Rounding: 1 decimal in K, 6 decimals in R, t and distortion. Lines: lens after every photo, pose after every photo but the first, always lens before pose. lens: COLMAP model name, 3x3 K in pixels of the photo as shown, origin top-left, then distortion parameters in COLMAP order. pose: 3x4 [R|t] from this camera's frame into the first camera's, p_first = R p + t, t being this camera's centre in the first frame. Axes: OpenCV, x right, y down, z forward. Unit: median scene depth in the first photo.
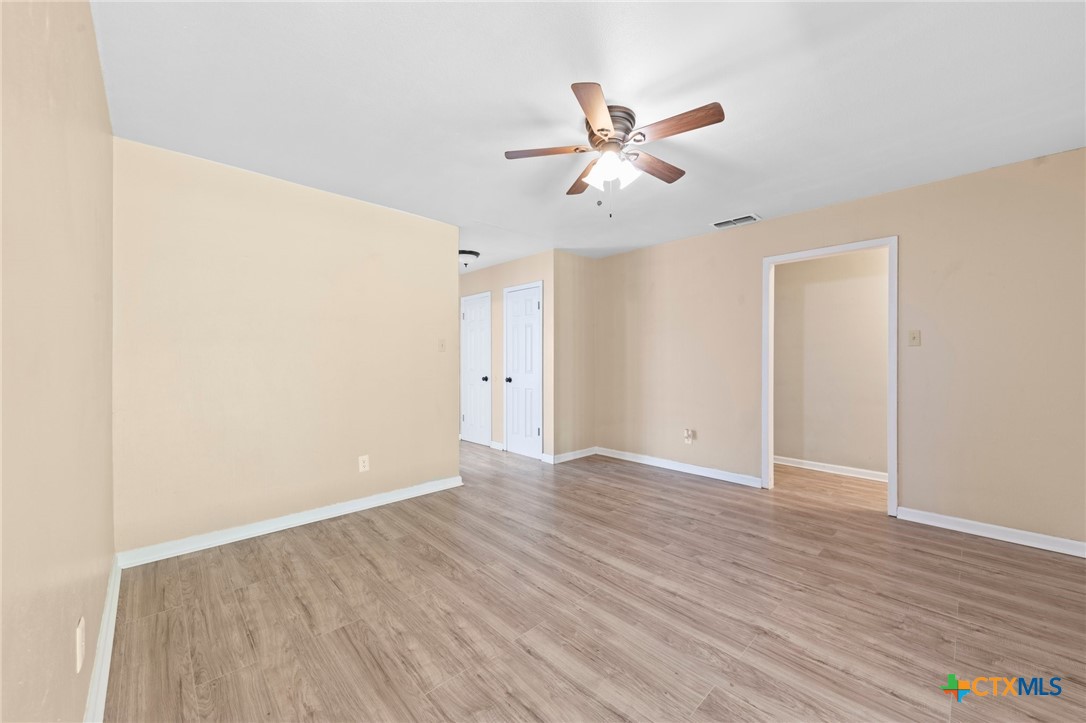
lens RADIAL K [[409.4, 0, 541.7], [0, 409.4, 357.9], [0, 0, 1]] dist [0.002281, -0.001493]
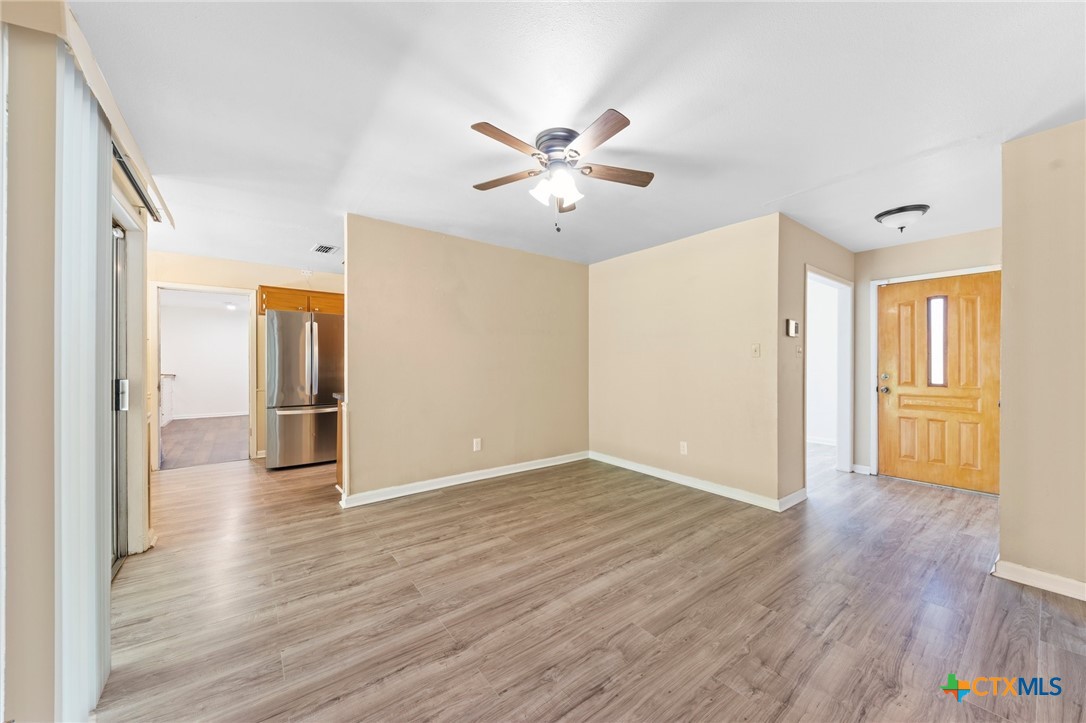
lens RADIAL K [[393.5, 0, 565.9], [0, 393.5, 363.6], [0, 0, 1]] dist [0.003336, 0.000111]
pose [[-0.073574, 0.003960, -0.997282, 1.207004], [-0.005365, 0.999976, 0.004367, -0.007631], [0.997275, 0.005672, -0.073551, 1.100877]]
